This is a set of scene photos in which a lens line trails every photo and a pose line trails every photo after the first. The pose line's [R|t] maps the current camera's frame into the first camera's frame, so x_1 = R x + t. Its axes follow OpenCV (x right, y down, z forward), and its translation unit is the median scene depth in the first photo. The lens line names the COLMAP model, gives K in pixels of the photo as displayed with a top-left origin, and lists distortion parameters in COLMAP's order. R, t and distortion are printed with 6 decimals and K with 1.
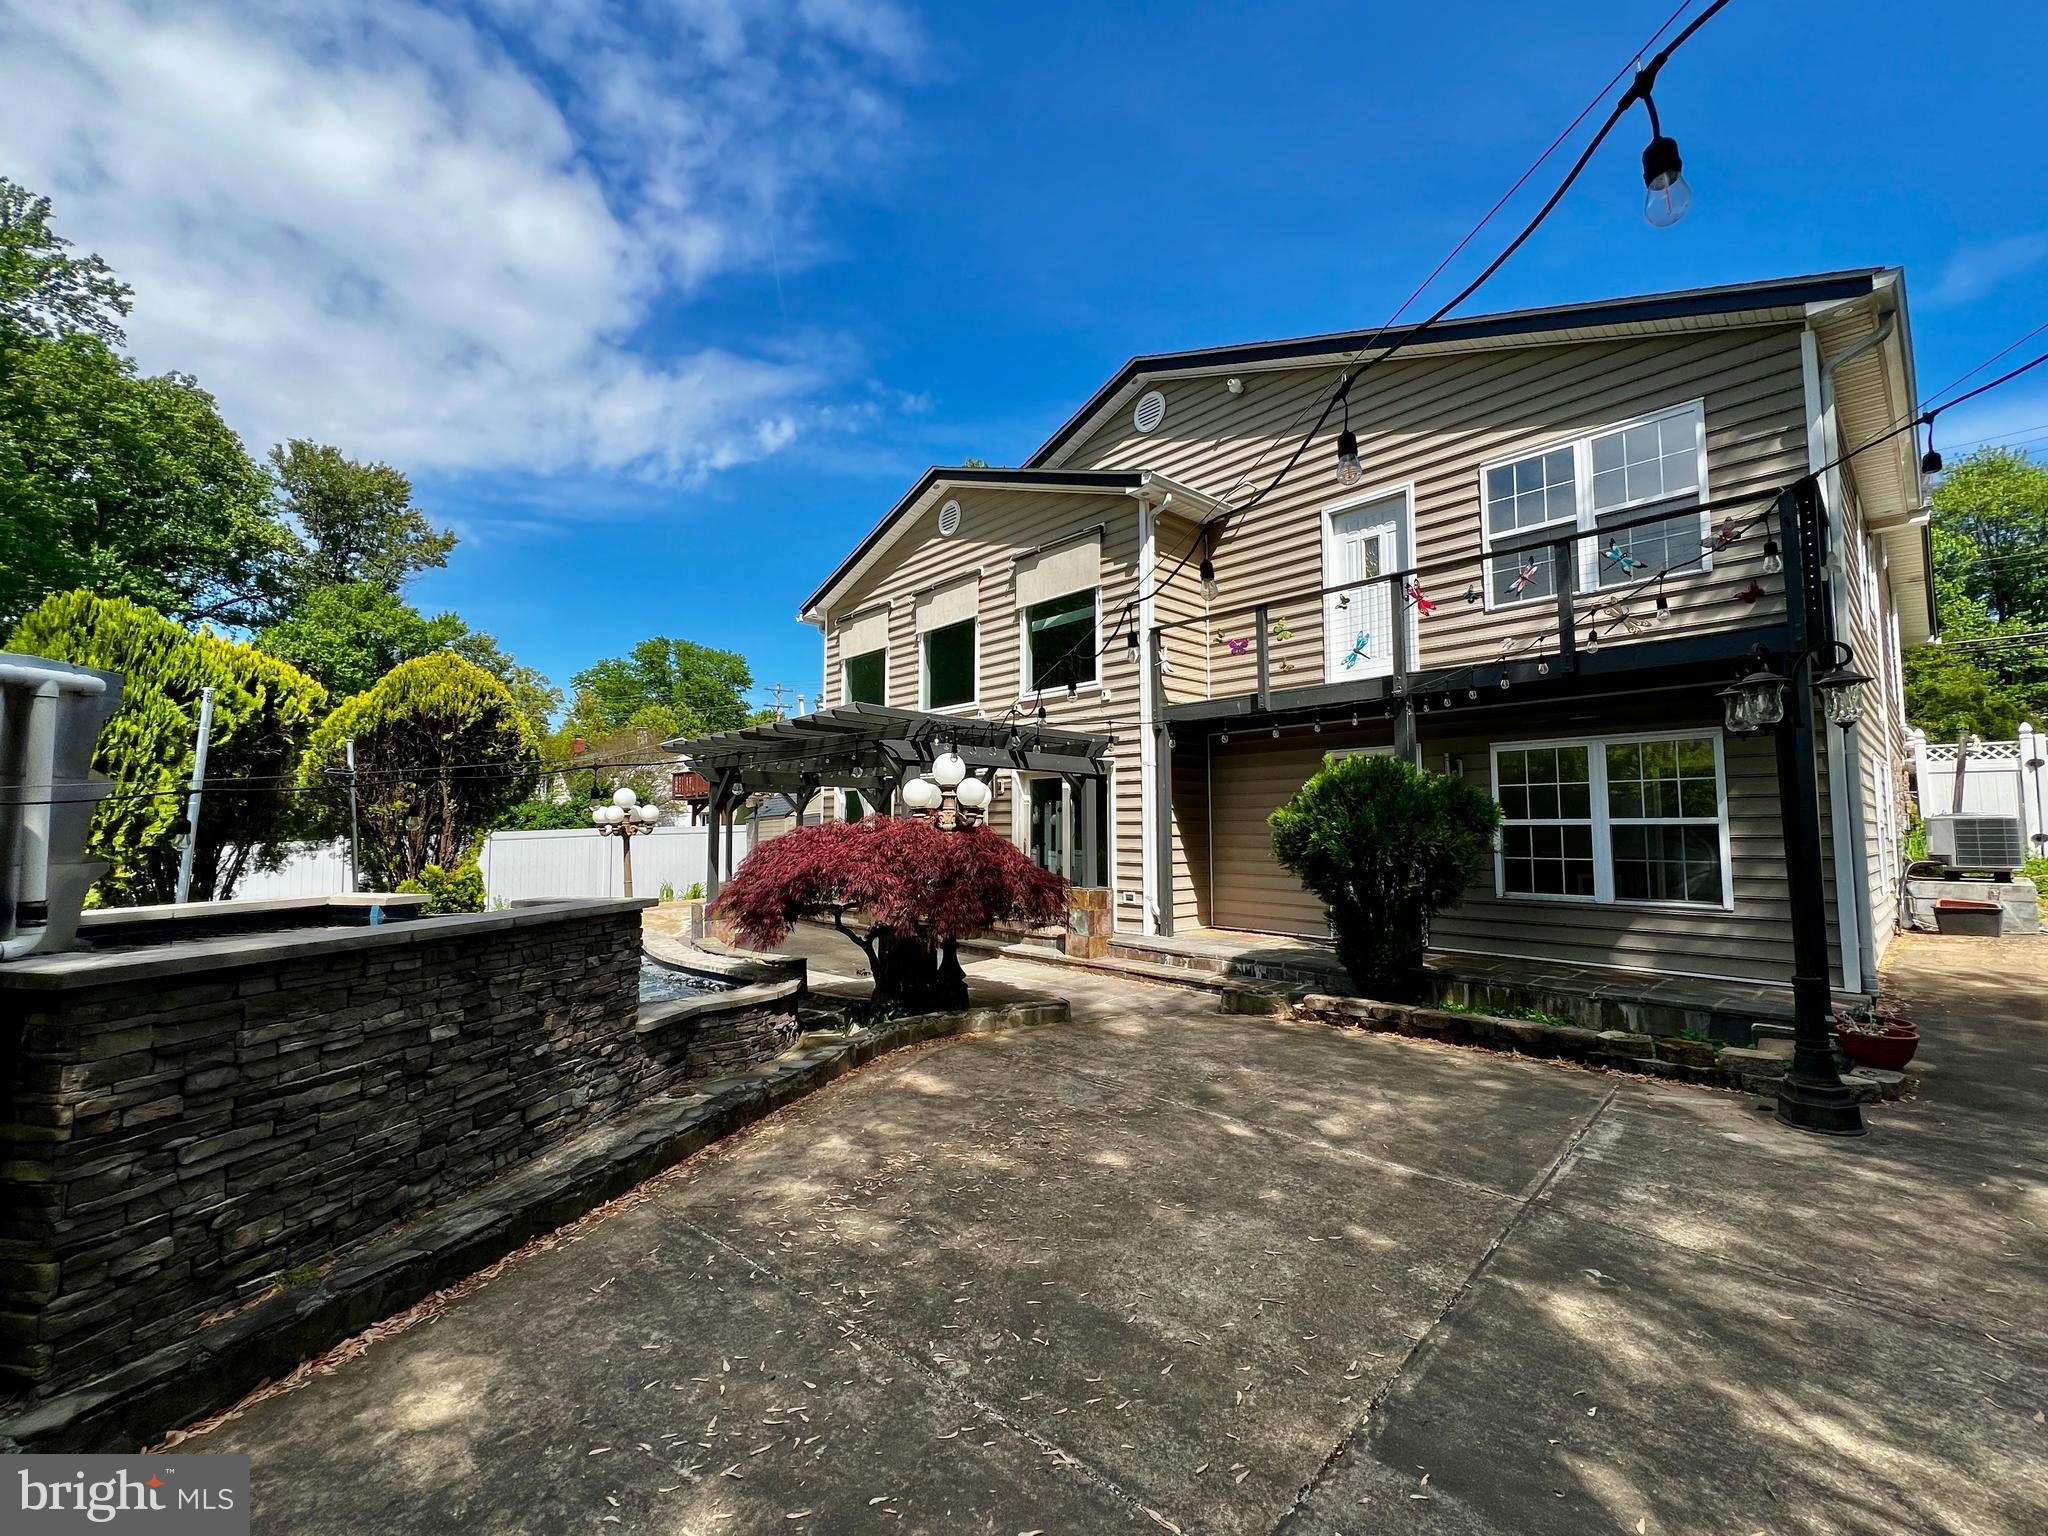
lens RADIAL K [[819.0, 0, 1013.9], [0, 819.0, 769.8], [0, 0, 1]] dist [-0.001181, 0.000614]
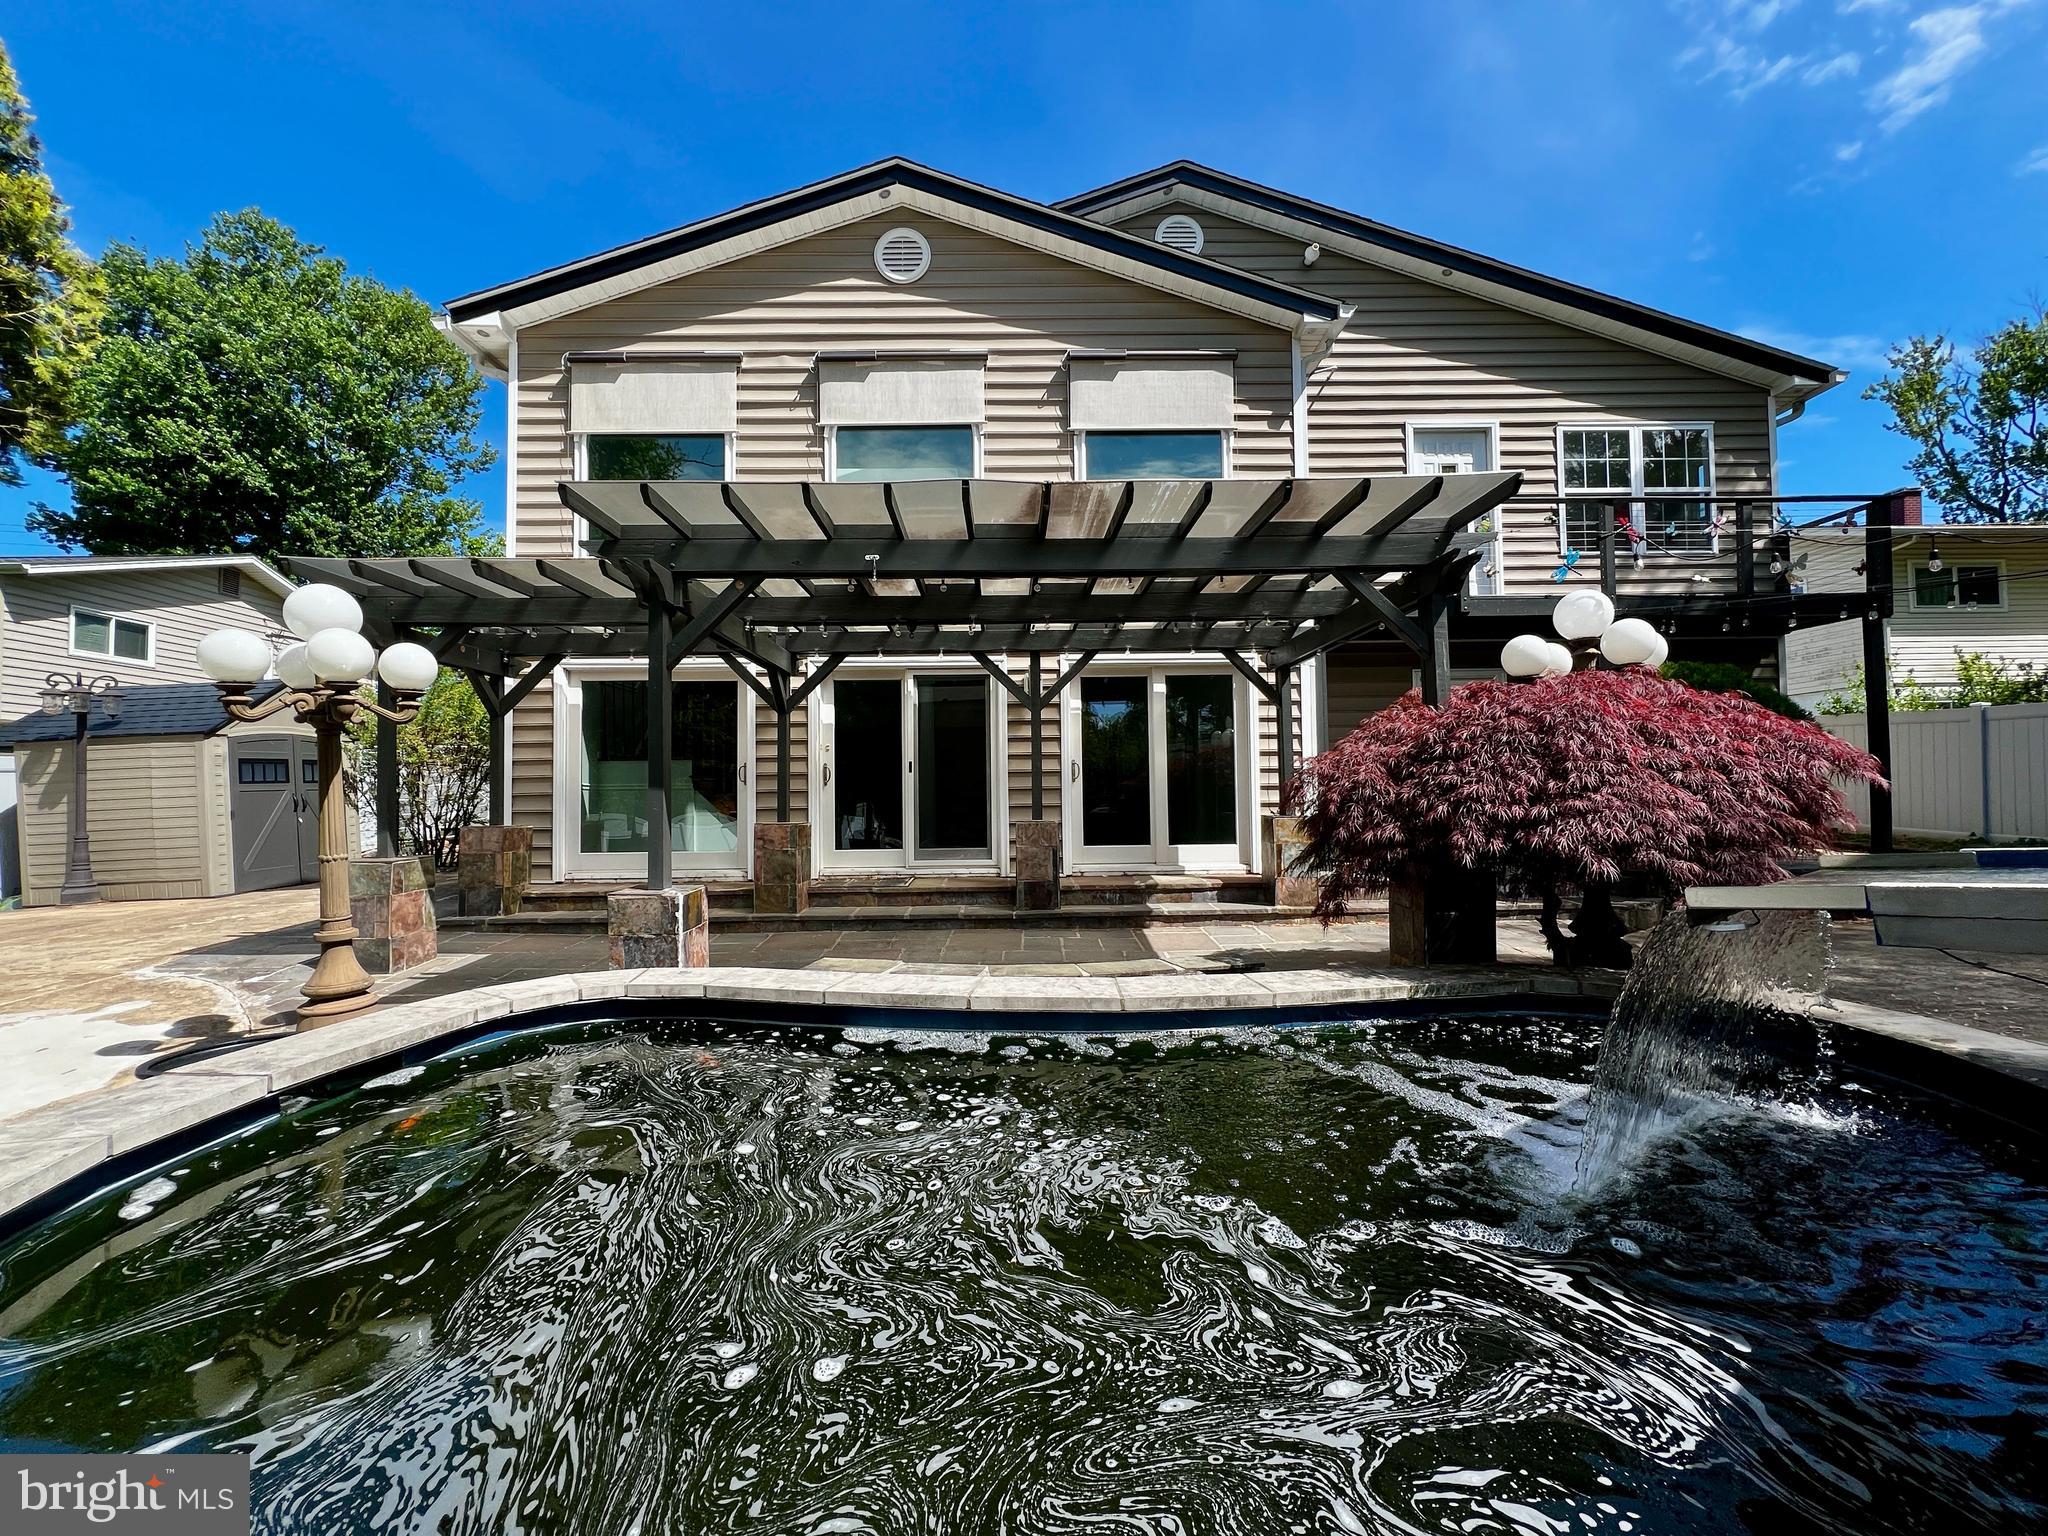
lens RADIAL K [[819.0, 0, 1020.9], [0, 819.0, 771.2], [0, 0, 1]] dist [-0.001181, 0.000614]
pose [[0.672295, 0.018216, 0.740059, -0.954952], [-0.042786, 0.998982, 0.014279, 0.150937], [-0.739046, -0.041263, 0.672390, 0.992389]]
